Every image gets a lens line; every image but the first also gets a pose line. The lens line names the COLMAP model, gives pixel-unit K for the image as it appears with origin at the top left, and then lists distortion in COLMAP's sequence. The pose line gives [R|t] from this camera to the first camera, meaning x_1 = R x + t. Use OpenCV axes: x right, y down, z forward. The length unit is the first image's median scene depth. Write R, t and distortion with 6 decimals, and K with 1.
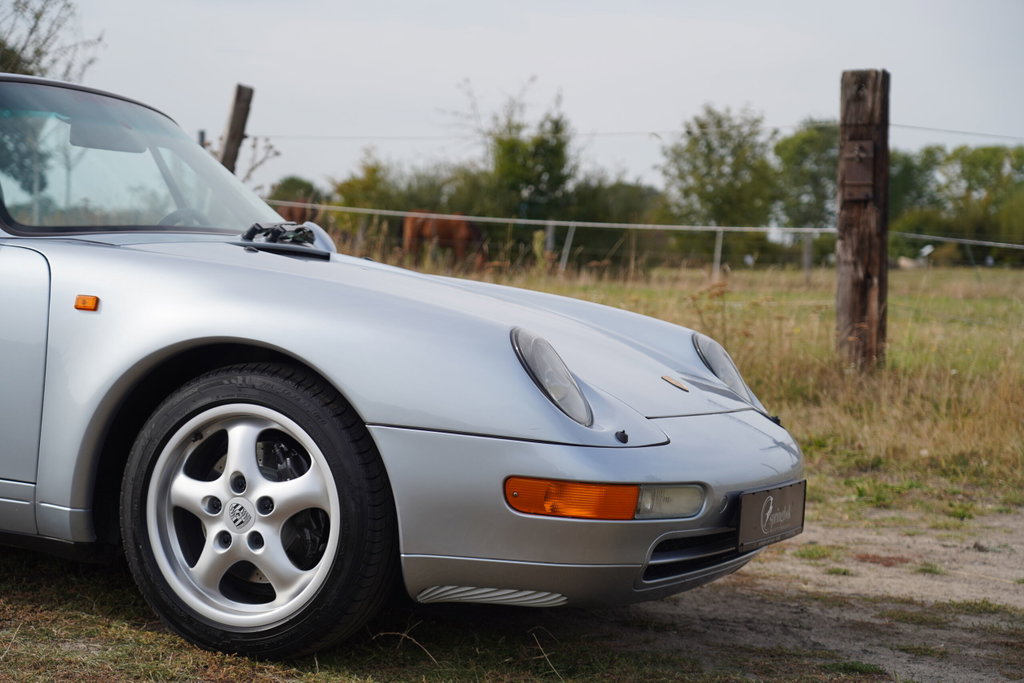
lens RADIAL K [[2027.7, 0, 508.6], [0, 2027.7, 348.3], [0, 0, 1]] dist [0.065749, 0.000000]
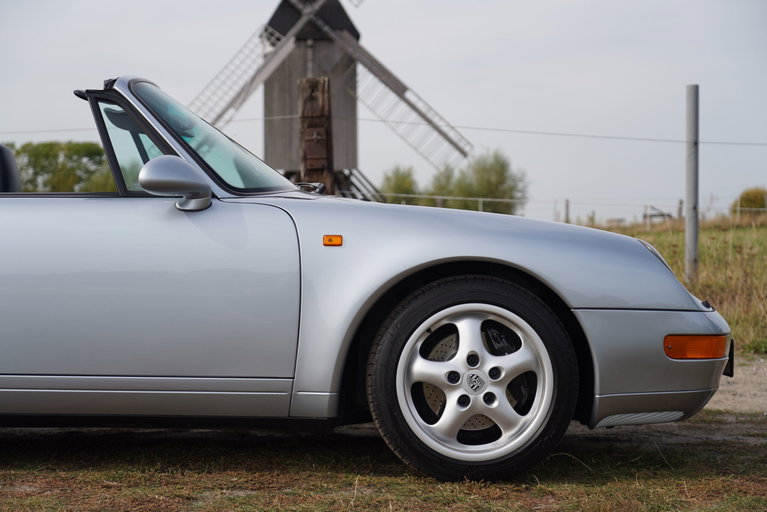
lens RADIAL K [[1505.8, 0, 380.5], [0, 1505.8, 256.4], [0, 0, 1]] dist [-0.007302, 0.000000]
pose [[0.887983, -0.059461, 0.456015, -0.640929], [0.069926, 0.997534, -0.006095, -0.003941], [-0.454528, 0.037299, 0.889951, 0.083511]]
